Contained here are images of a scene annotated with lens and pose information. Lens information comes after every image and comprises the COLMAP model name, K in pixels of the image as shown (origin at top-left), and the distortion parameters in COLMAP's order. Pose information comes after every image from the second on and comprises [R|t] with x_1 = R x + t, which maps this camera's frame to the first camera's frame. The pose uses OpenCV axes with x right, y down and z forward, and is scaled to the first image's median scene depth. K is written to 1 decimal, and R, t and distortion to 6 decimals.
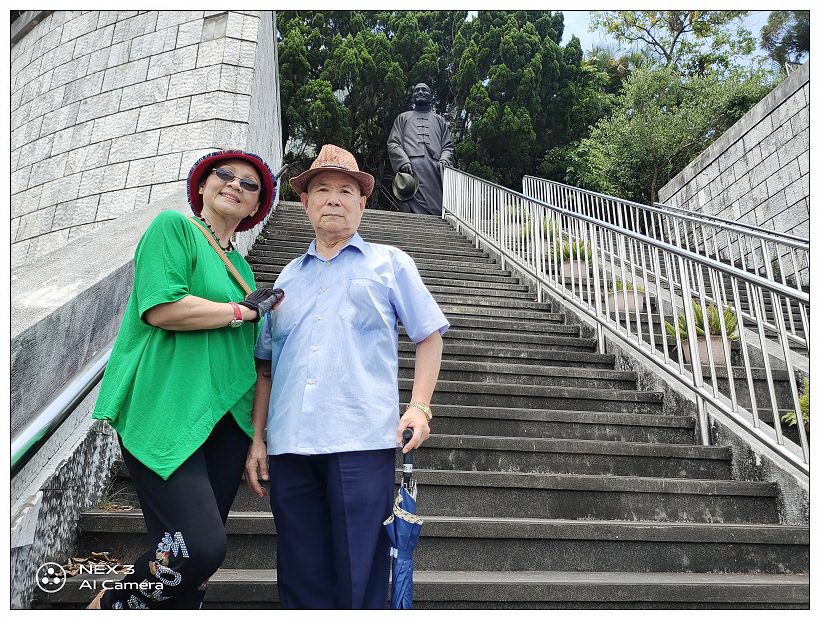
lens RADIAL K [[618.9, 0, 410.0], [0, 618.9, 310.0], [0, 0, 1]] dist [0.082695, -0.071842]
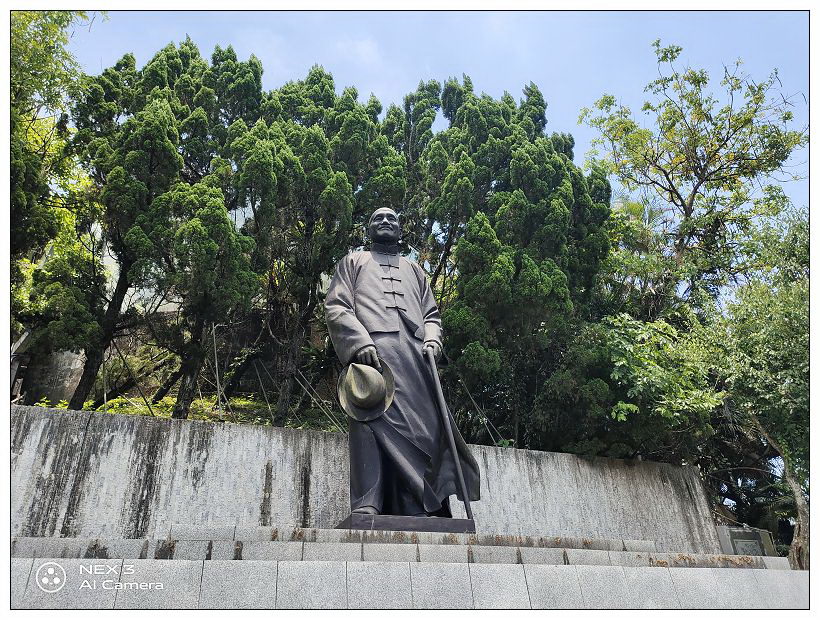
lens RADIAL K [[618.9, 0, 410.0], [0, 618.9, 310.0], [0, 0, 1]] dist [0.082695, -0.071842]
pose [[0.978259, 0.049687, 0.201344, -0.071548], [-0.002244, 0.973354, -0.229298, -0.140351], [-0.207372, 0.223861, 0.952304, 0.474803]]
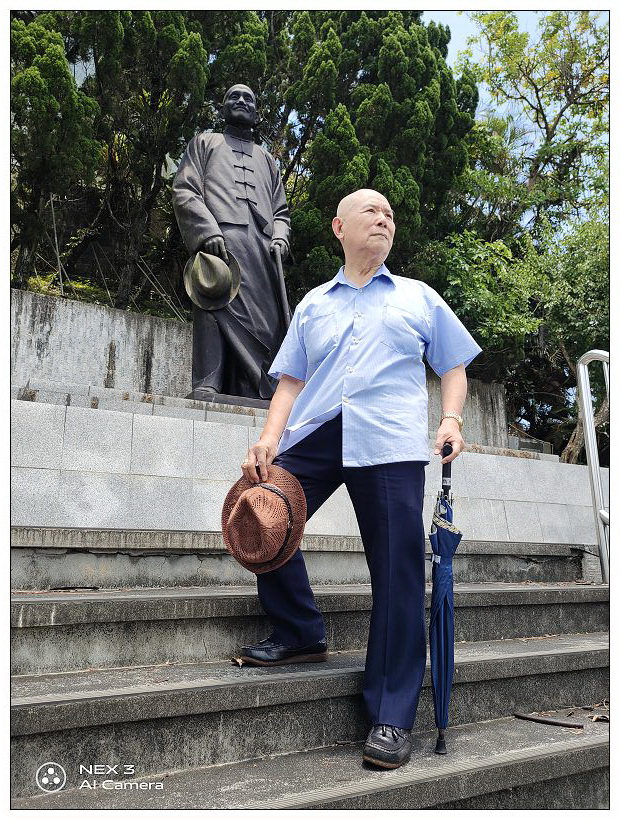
lens RADIAL K [[618.8, 0, 310.0], [0, 618.8, 410.0], [0, 0, 1]] dist [0.060622, -0.044577]
pose [[0.945498, 0.063070, 0.319461, -0.082235], [-0.087477, 0.994196, 0.062622, -0.125720], [-0.313658, -0.087155, 0.945528, 0.454784]]
